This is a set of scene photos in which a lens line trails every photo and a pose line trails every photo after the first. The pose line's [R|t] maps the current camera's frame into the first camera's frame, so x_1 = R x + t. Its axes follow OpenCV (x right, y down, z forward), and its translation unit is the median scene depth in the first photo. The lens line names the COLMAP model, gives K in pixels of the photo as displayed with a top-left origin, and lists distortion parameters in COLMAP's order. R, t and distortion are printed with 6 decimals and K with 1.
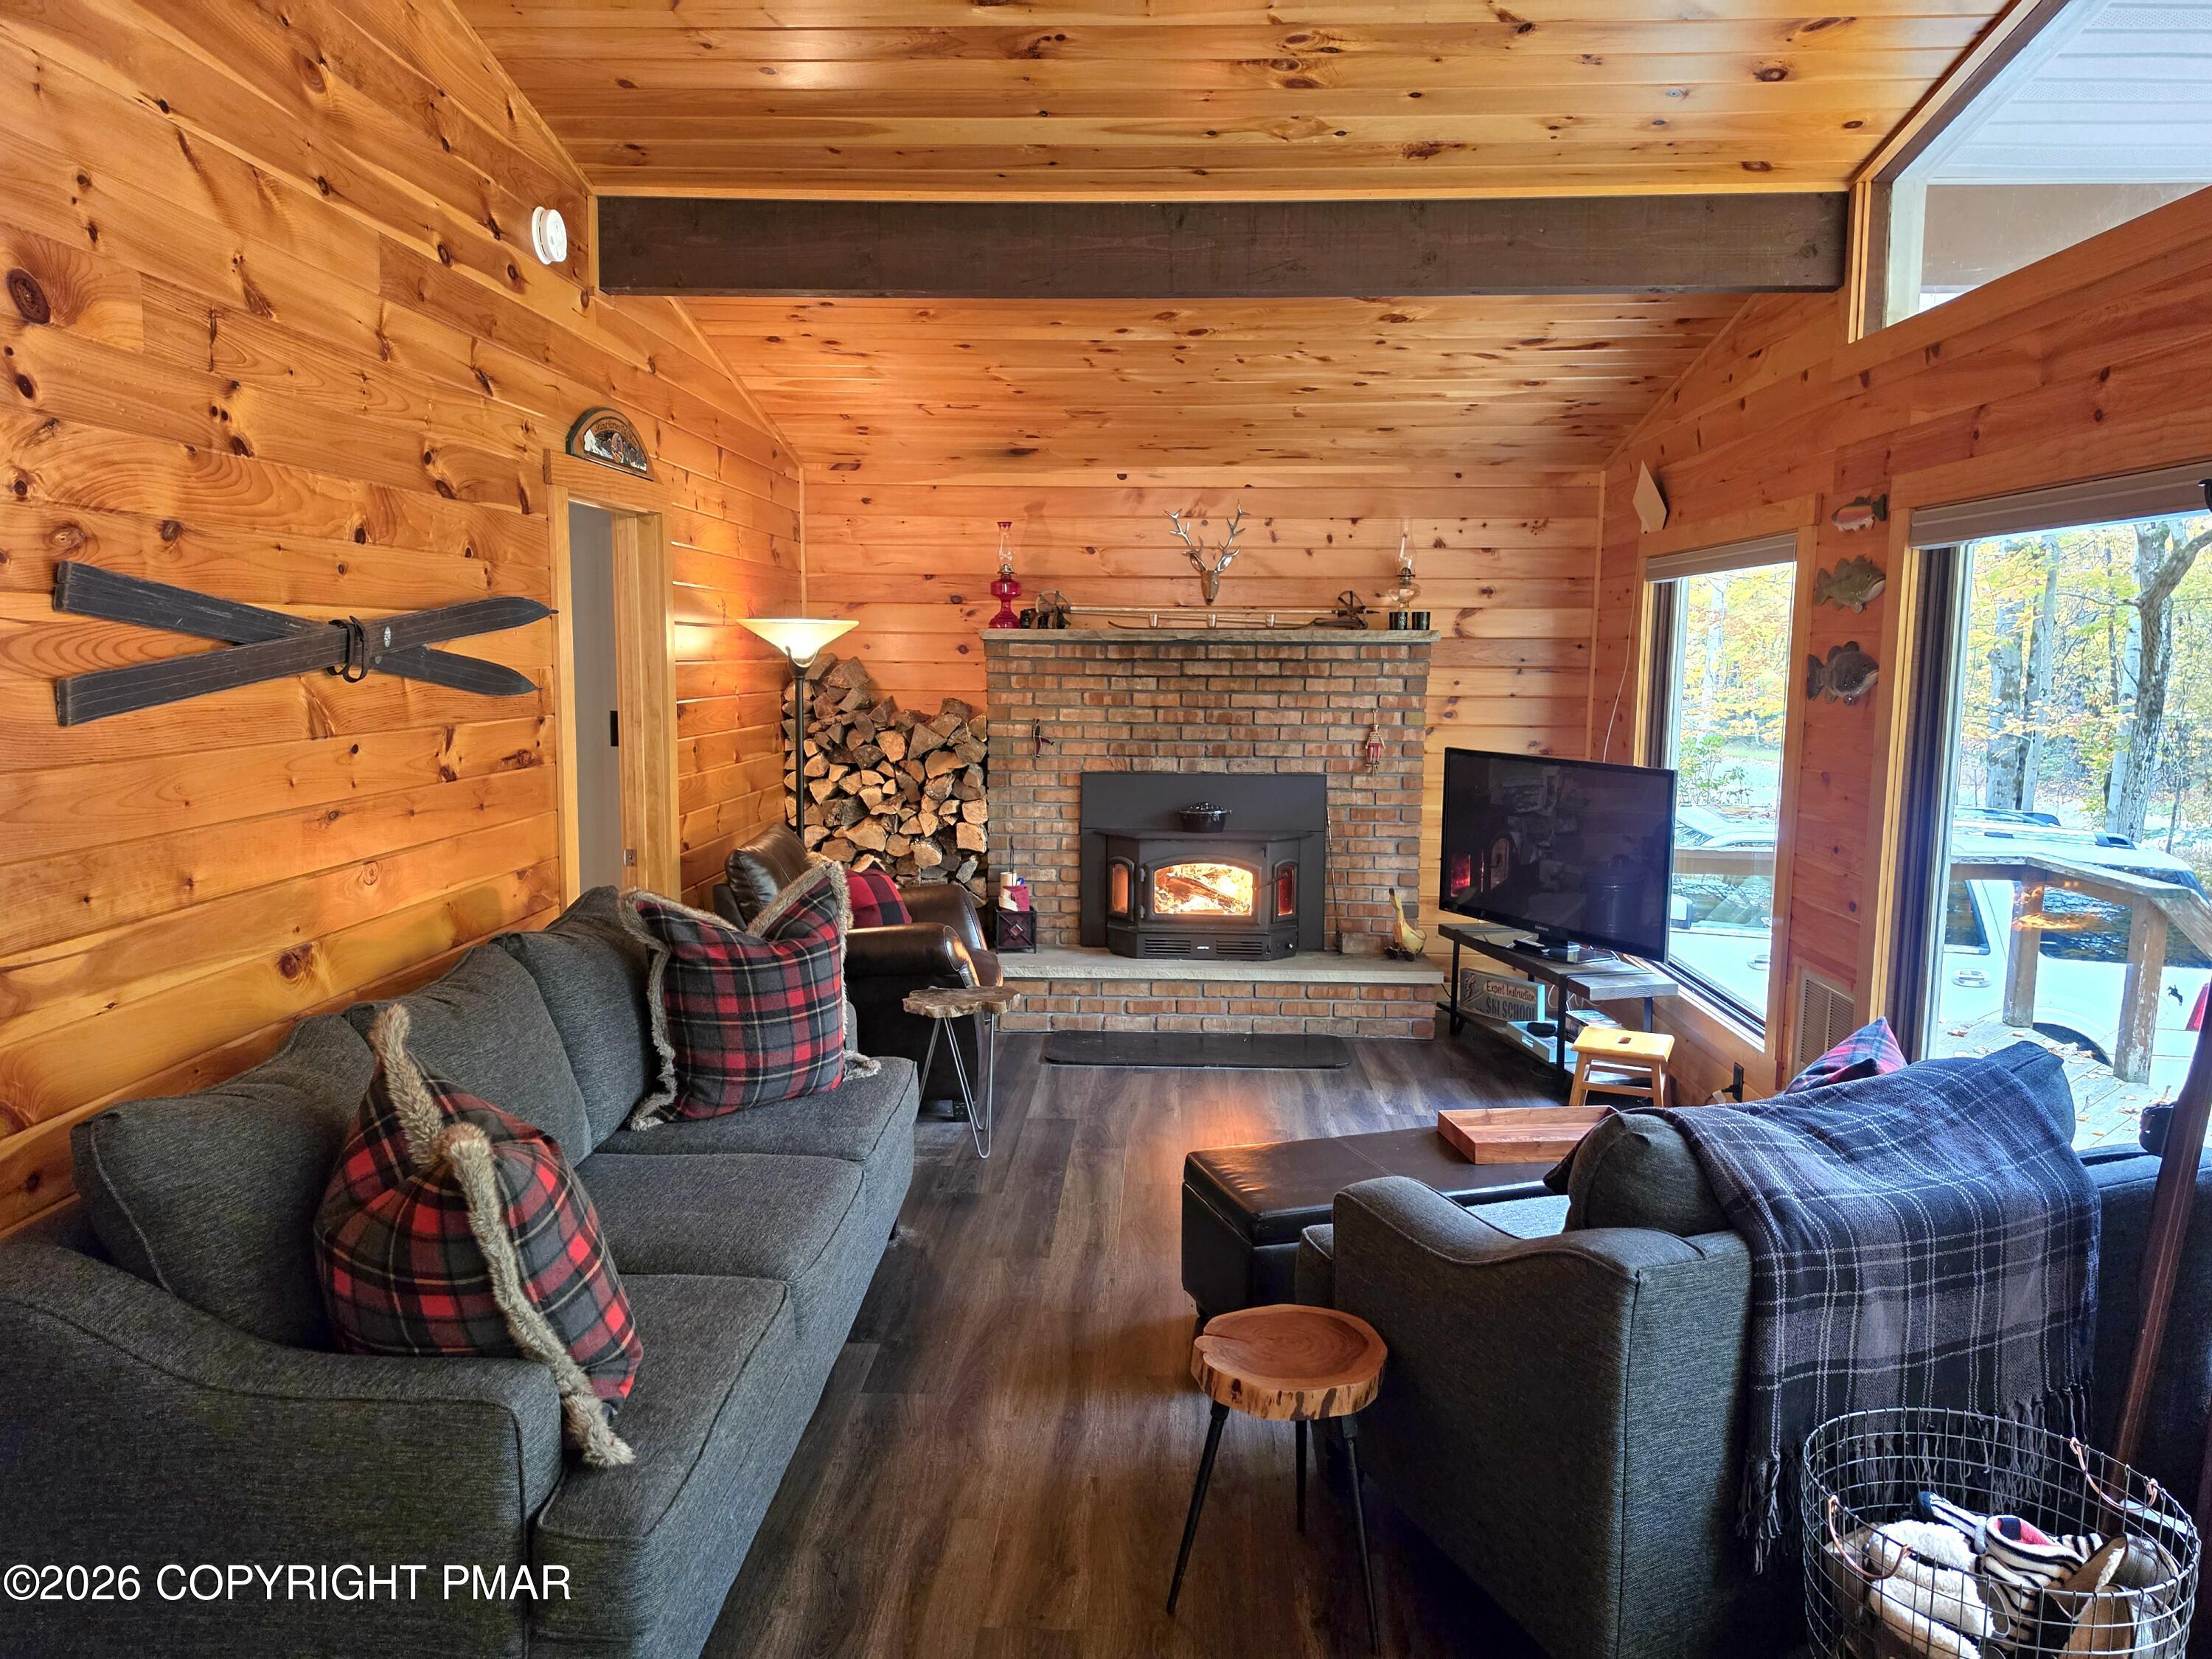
lens RADIAL K [[1507.2, 0, 1101.8], [0, 1507.2, 840.6], [0, 0, 1]] dist [0.055409, -0.077702]
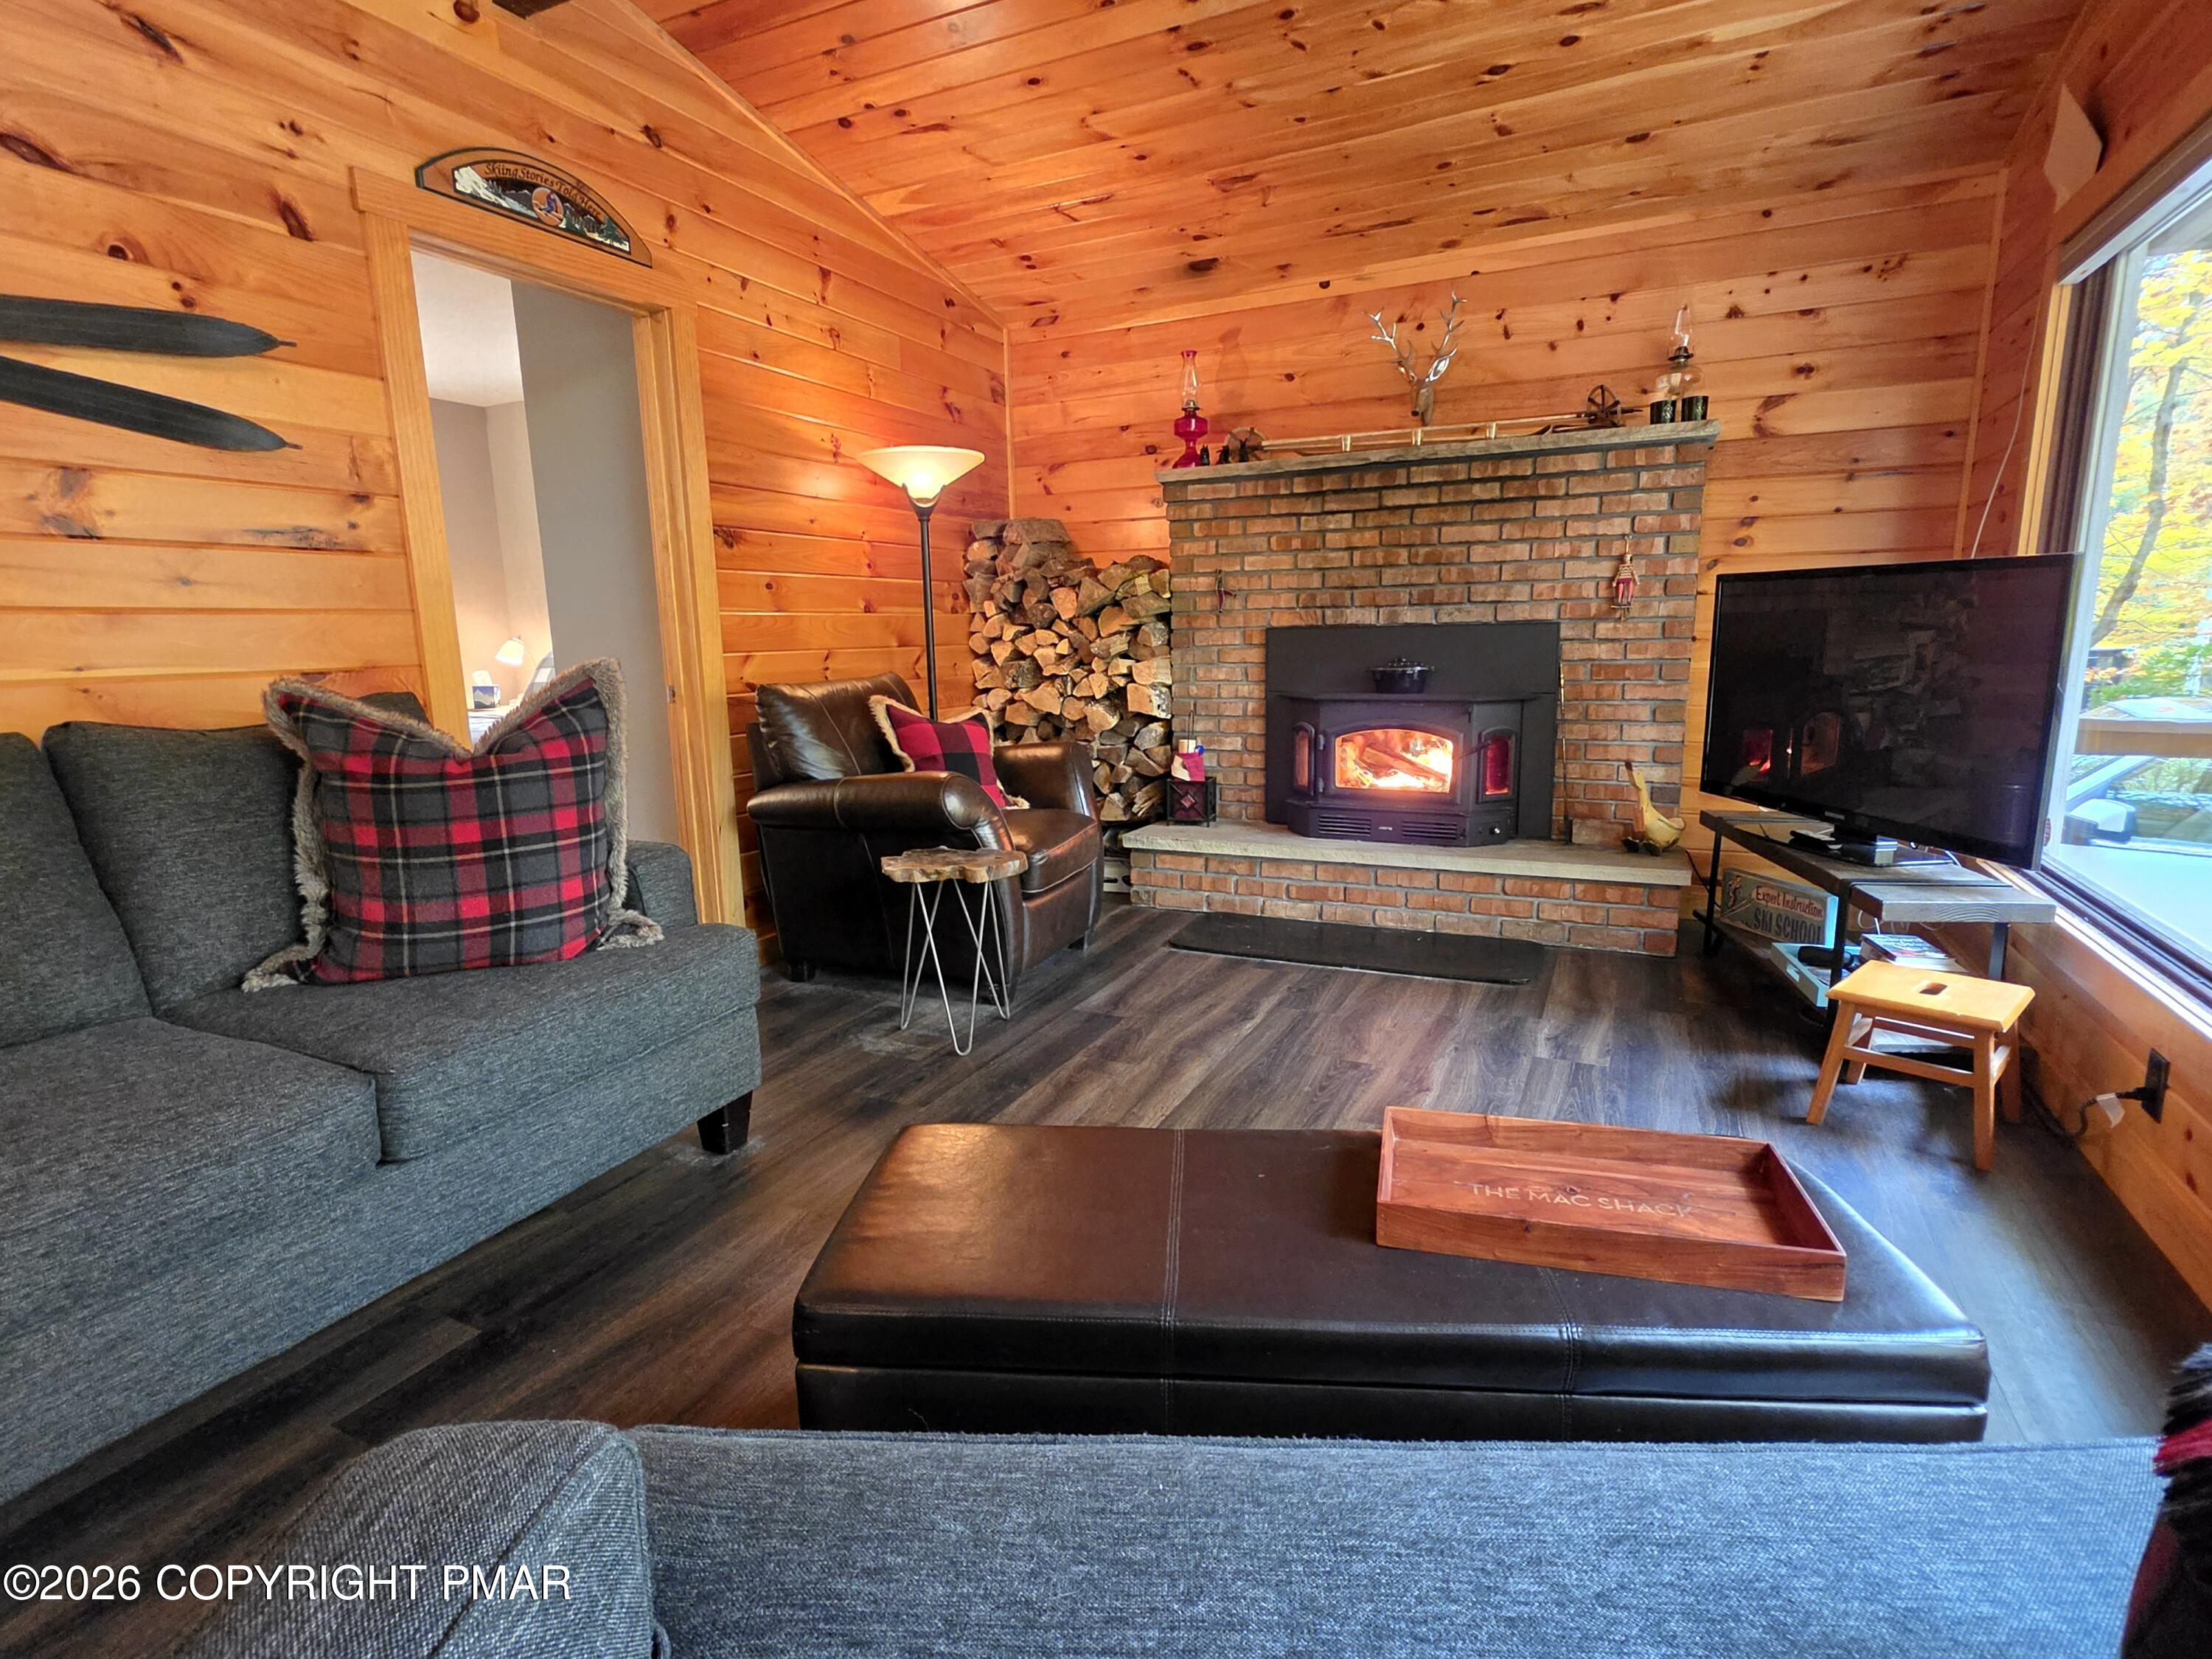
lens RADIAL K [[1082.8, 0, 1112.9], [0, 1082.8, 842.7], [0, 0, 1]] dist [-0.018222, 0.006395]
pose [[0.917270, 0.047556, -0.395417, 0.165961], [-0.020299, 0.997137, 0.072837, 0.037684], [0.397749, -0.058785, 0.915609, 0.374005]]
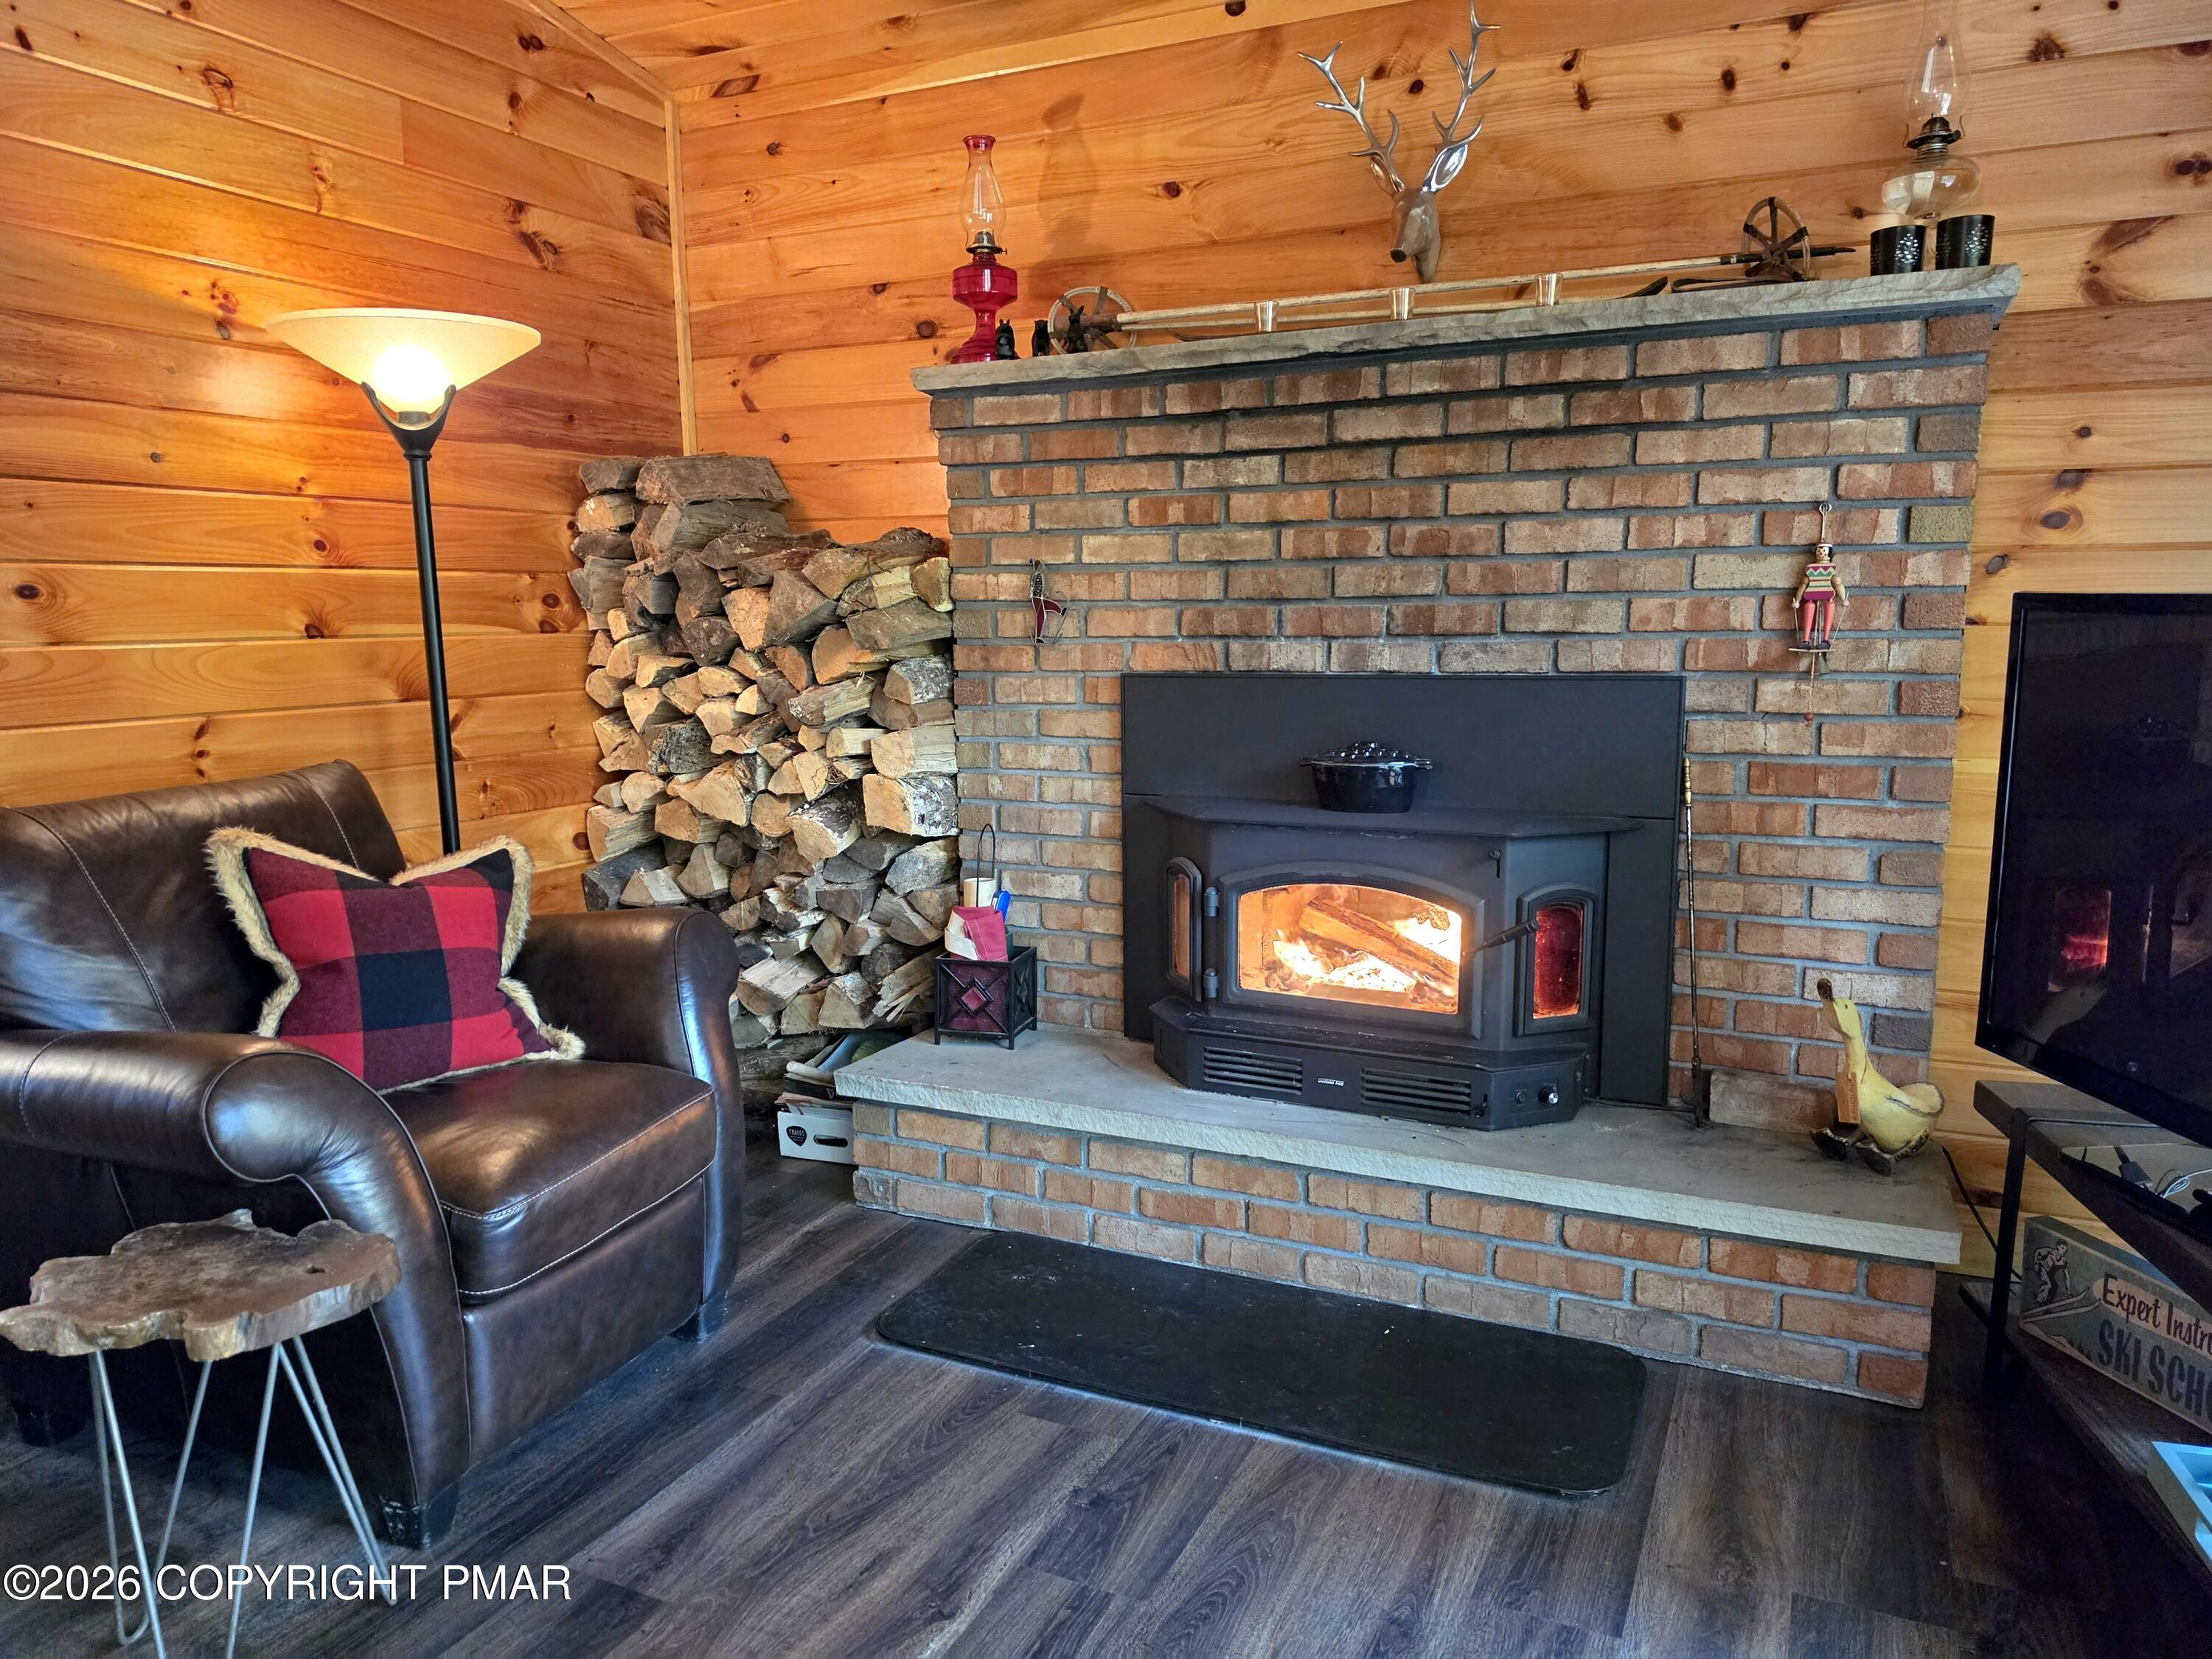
lens RADIAL K [[1507.2, 0, 1102.0], [0, 1507.2, 864.7], [0, 0, 1]] dist [0.055409, -0.077702]
pose [[0.917770, 0.048382, -0.394154, 0.170873], [-0.031365, 0.998281, 0.049504, -0.009140], [0.395871, -0.033071, 0.917710, 0.577051]]
